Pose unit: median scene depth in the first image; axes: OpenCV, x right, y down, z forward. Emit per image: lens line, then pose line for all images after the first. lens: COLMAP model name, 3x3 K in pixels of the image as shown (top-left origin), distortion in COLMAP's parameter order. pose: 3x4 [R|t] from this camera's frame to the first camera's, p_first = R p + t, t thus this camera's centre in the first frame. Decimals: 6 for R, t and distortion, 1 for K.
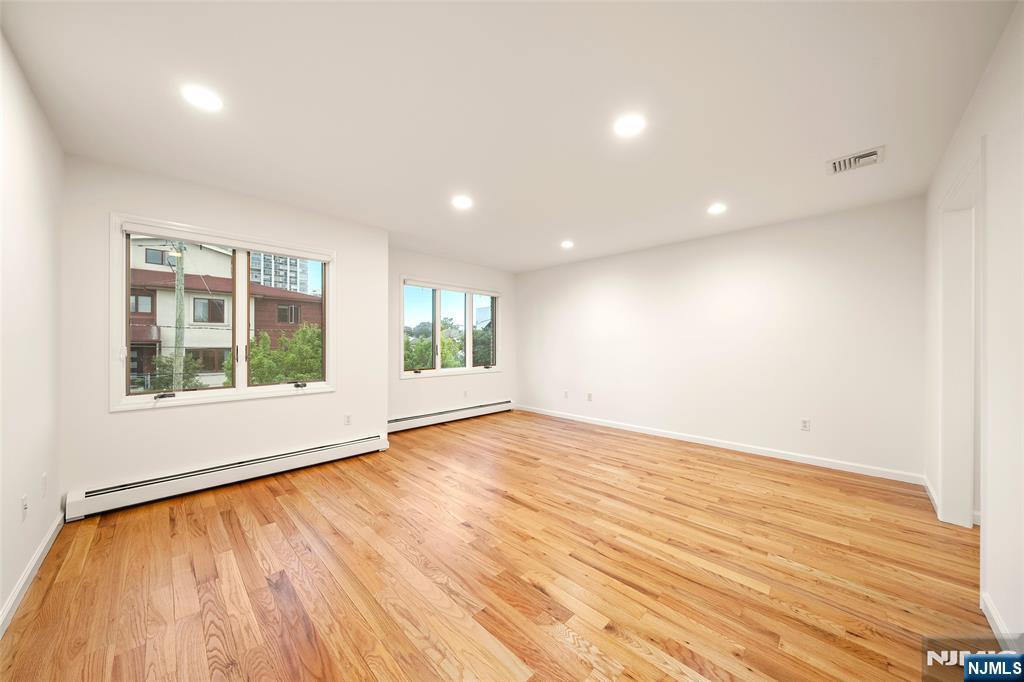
lens RADIAL K [[351.5, 0, 511.2], [0, 351.5, 344.1], [0, 0, 1]] dist [-0.000973, -0.000175]
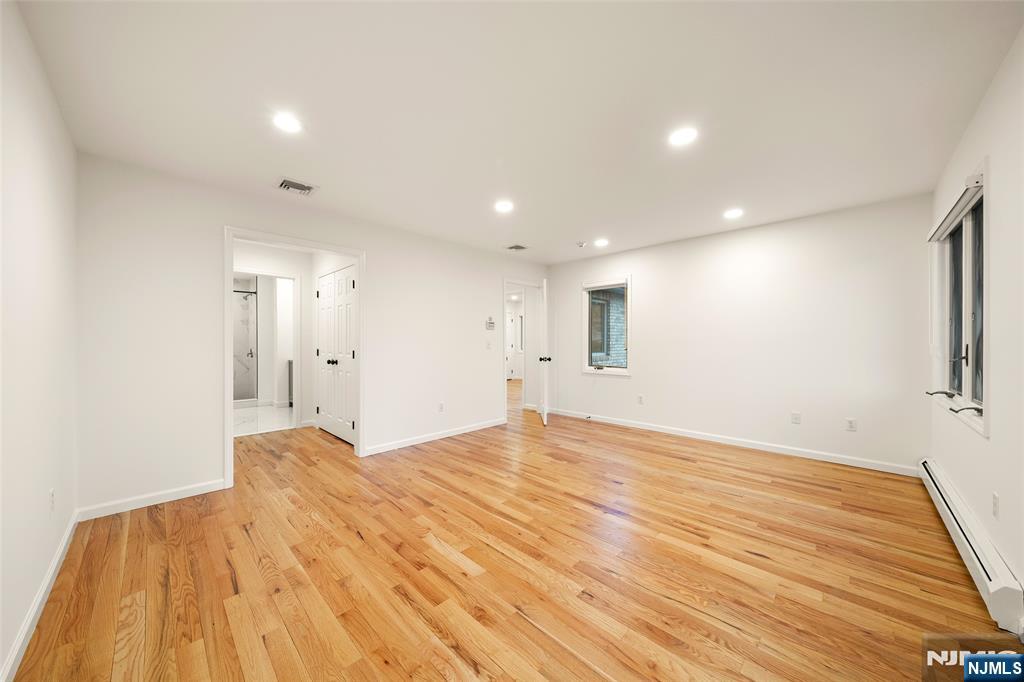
lens RADIAL K [[351.5, 0, 511.2], [0, 351.5, 344.1], [0, 0, 1]] dist [-0.000973, -0.000175]
pose [[-0.999975, -0.000172, -0.007095, 0.232335], [-0.000230, 0.999966, 0.008224, -0.002065], [0.007093, 0.008225, -0.999941, 1.938937]]
